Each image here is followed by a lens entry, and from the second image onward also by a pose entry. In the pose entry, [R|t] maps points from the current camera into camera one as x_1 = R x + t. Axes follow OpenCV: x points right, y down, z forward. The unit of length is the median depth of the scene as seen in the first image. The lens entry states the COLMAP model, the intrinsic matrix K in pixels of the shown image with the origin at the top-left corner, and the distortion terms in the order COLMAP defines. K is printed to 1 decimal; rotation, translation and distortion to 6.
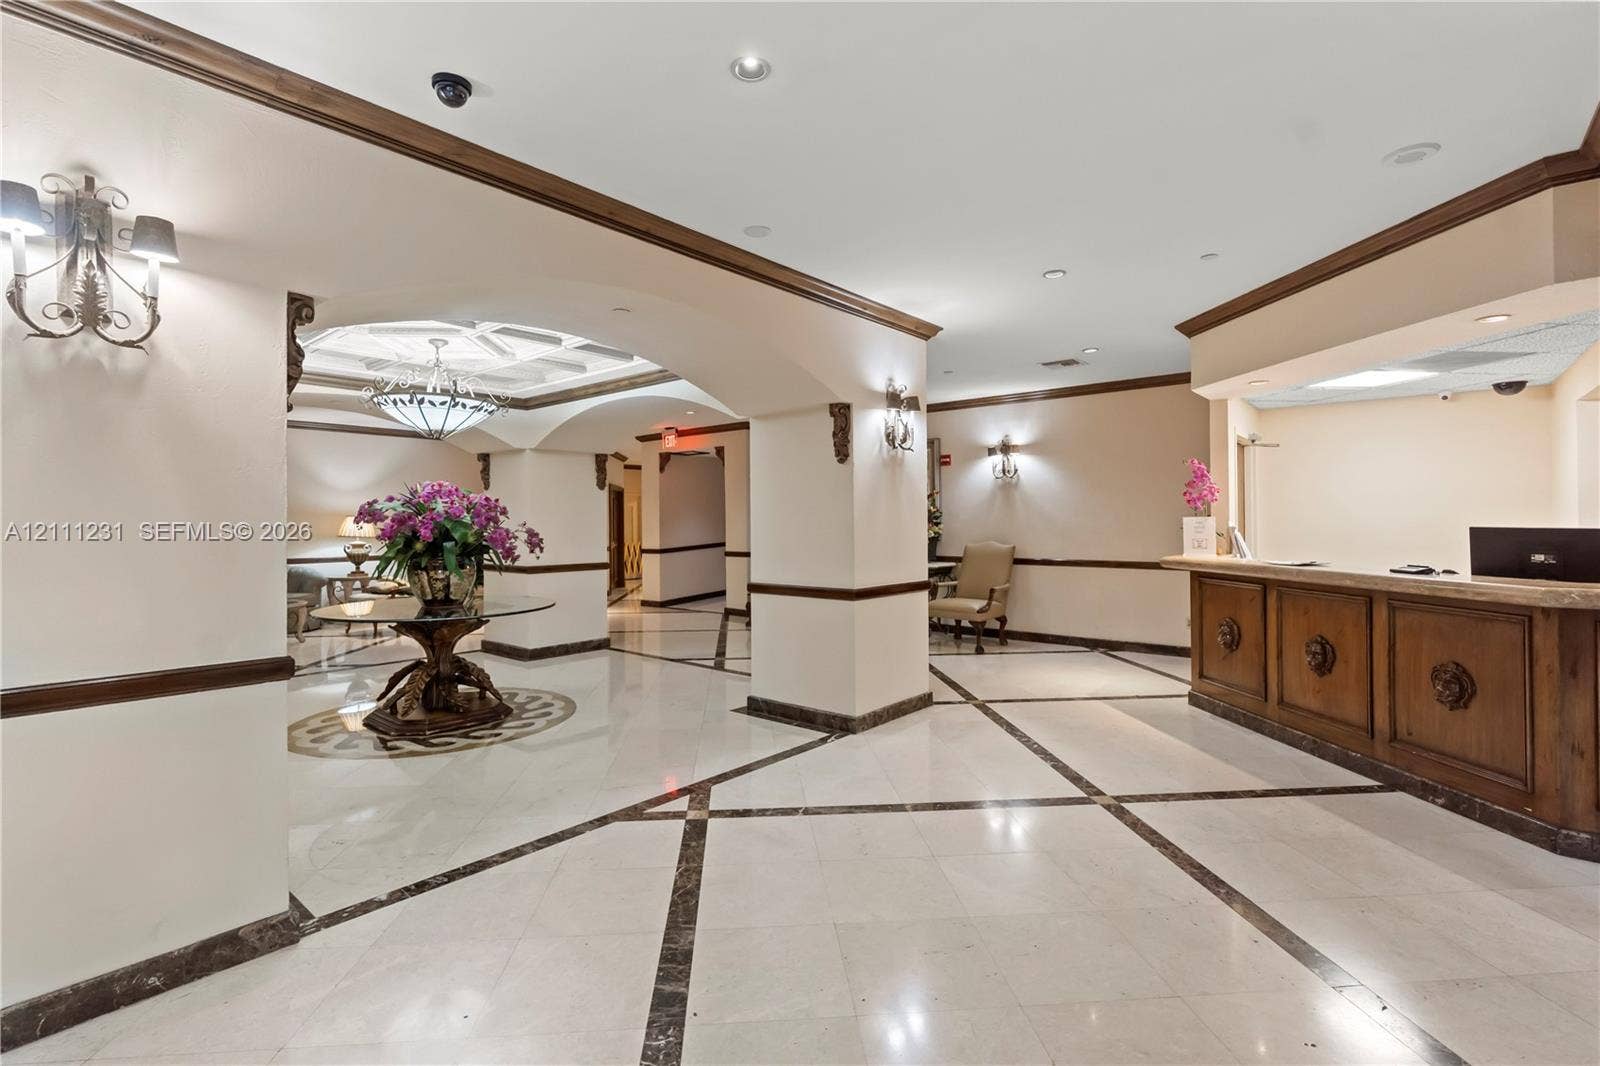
lens RADIAL K [[732.9, 0, 784.8], [0, 732.9, 527.2], [0, 0, 1]] dist [-0.002428, 0.000464]
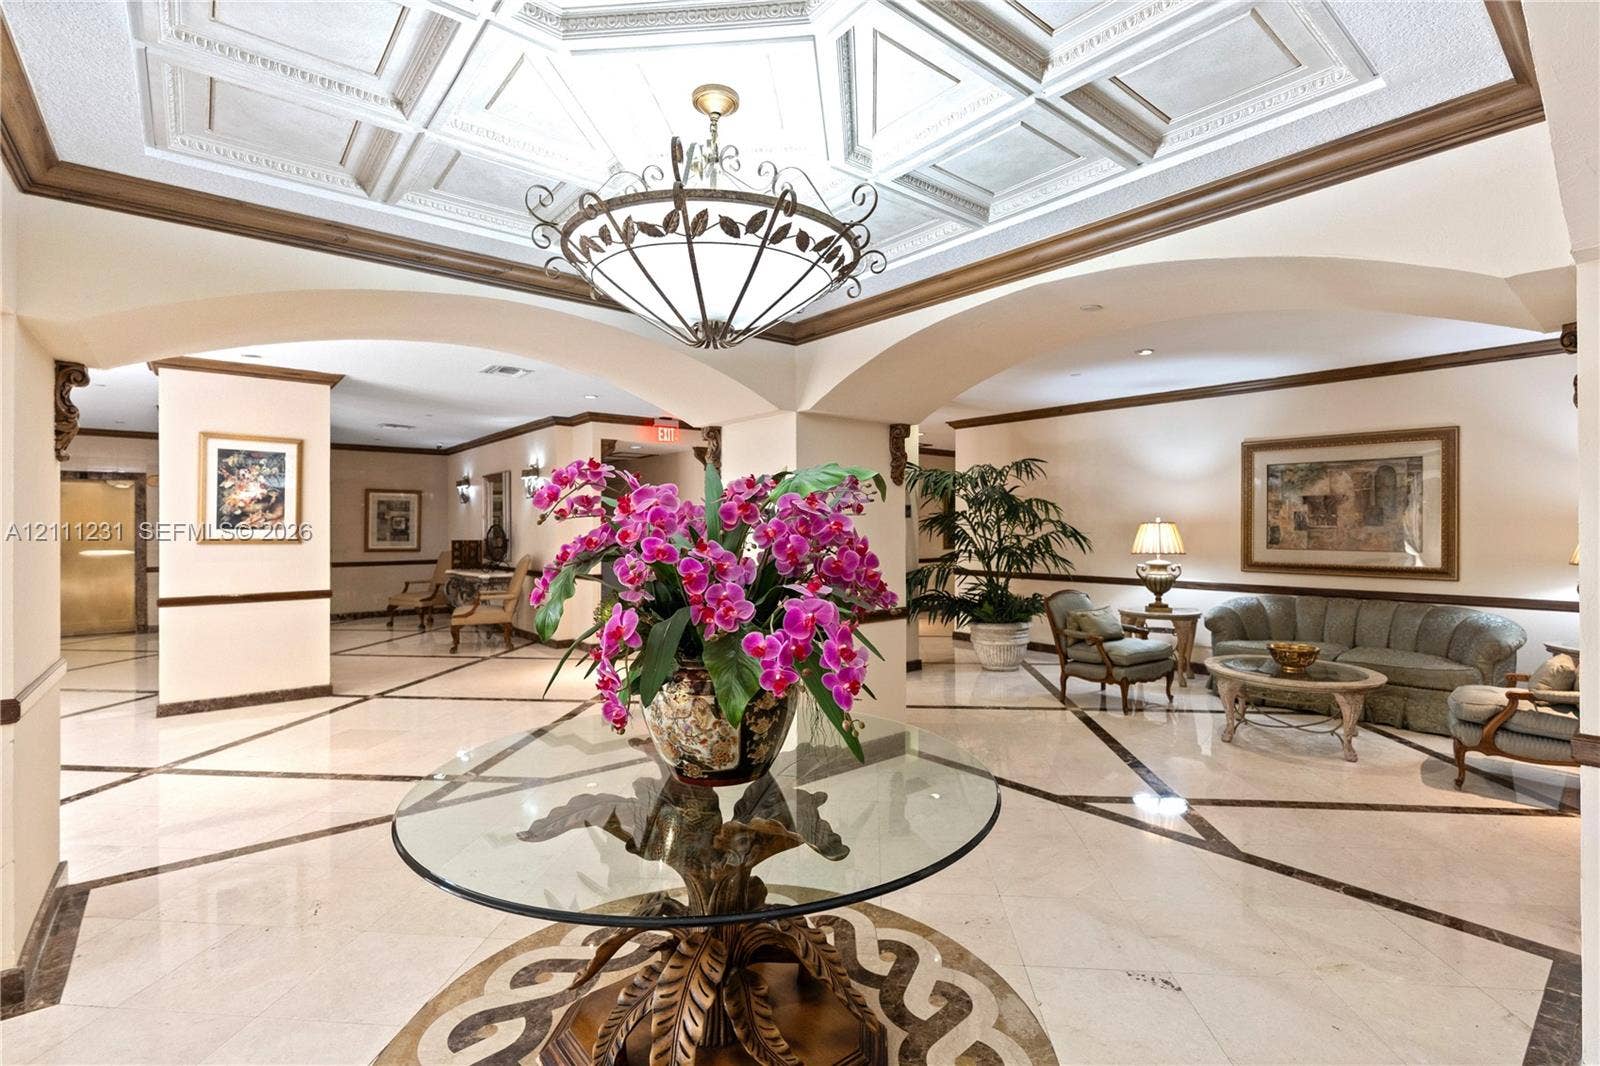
lens RADIAL K [[732.9, 0, 794.2], [0, 732.9, 524.4], [0, 0, 1]] dist [-0.002428, 0.000464]
pose [[0.986824, 0.004112, -0.161747, -0.374506], [-0.005592, 0.999947, -0.008697, -0.022363], [0.161703, 0.009487, 0.986794, 0.628170]]
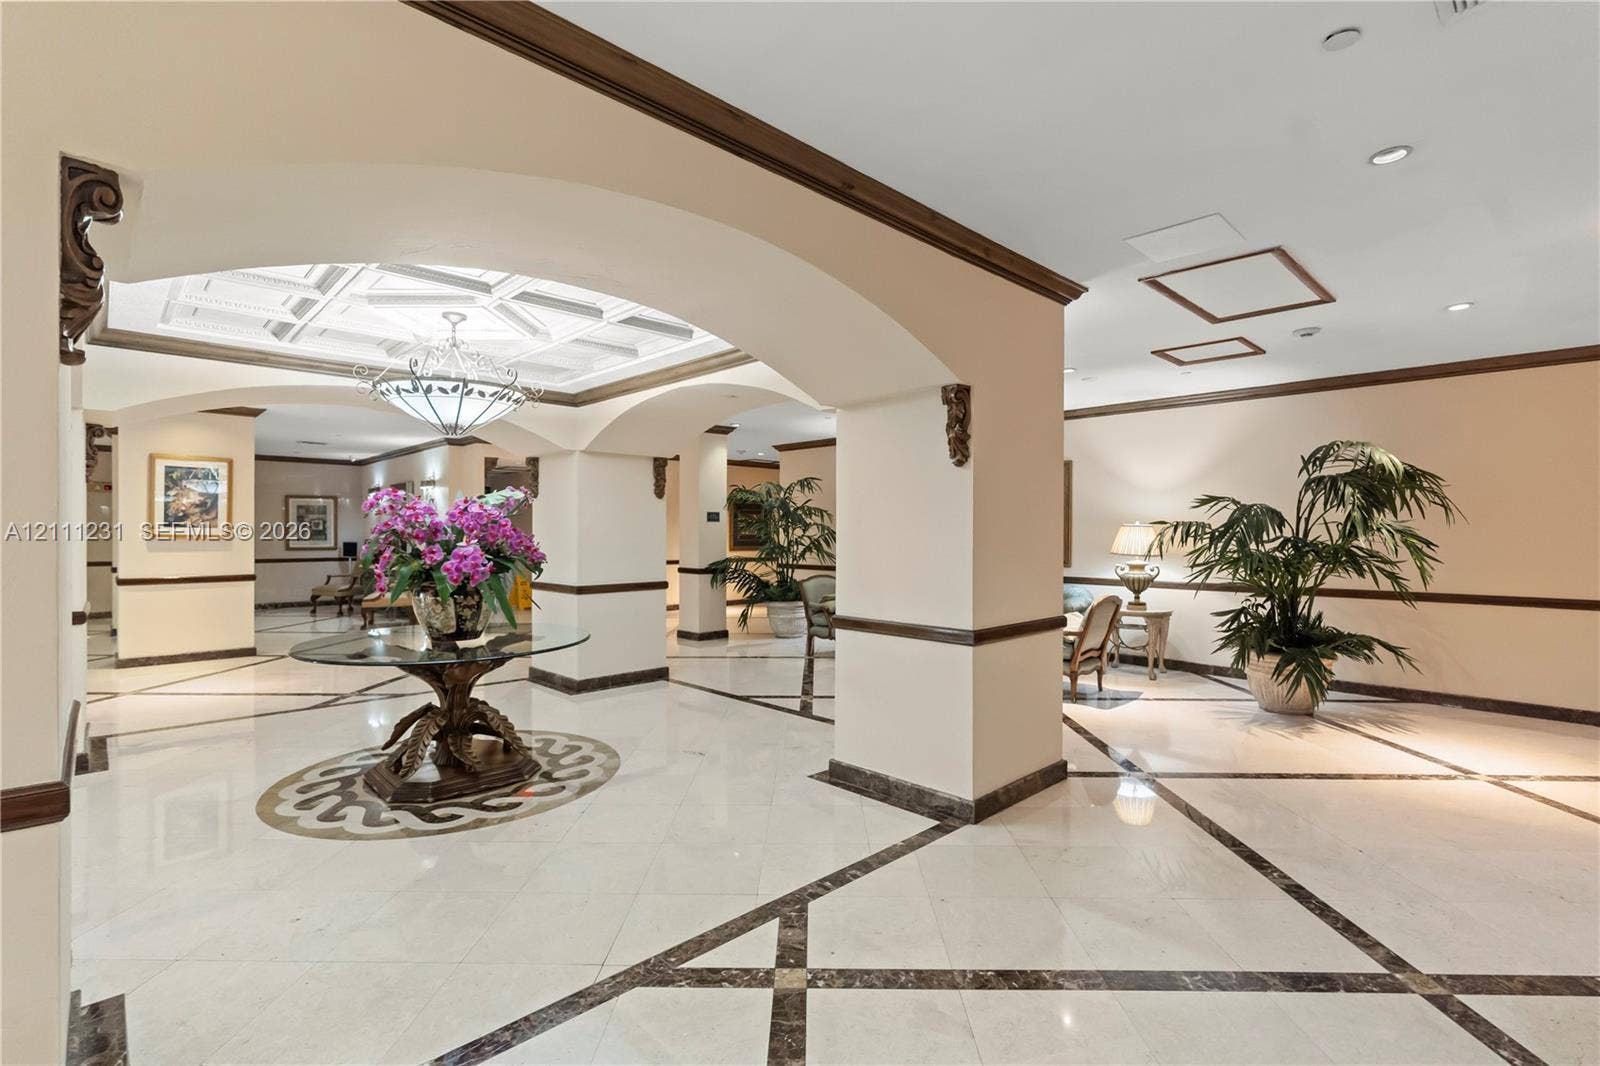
lens RADIAL K [[732.9, 0, 798.2], [0, 732.9, 534.4], [0, 0, 1]] dist [-0.002428, 0.000464]
pose [[0.996328, 0.009370, -0.085106, -0.020802], [-0.009743, 0.999945, -0.003969, -0.011163], [0.085064, 0.004784, 0.996364, 0.220792]]
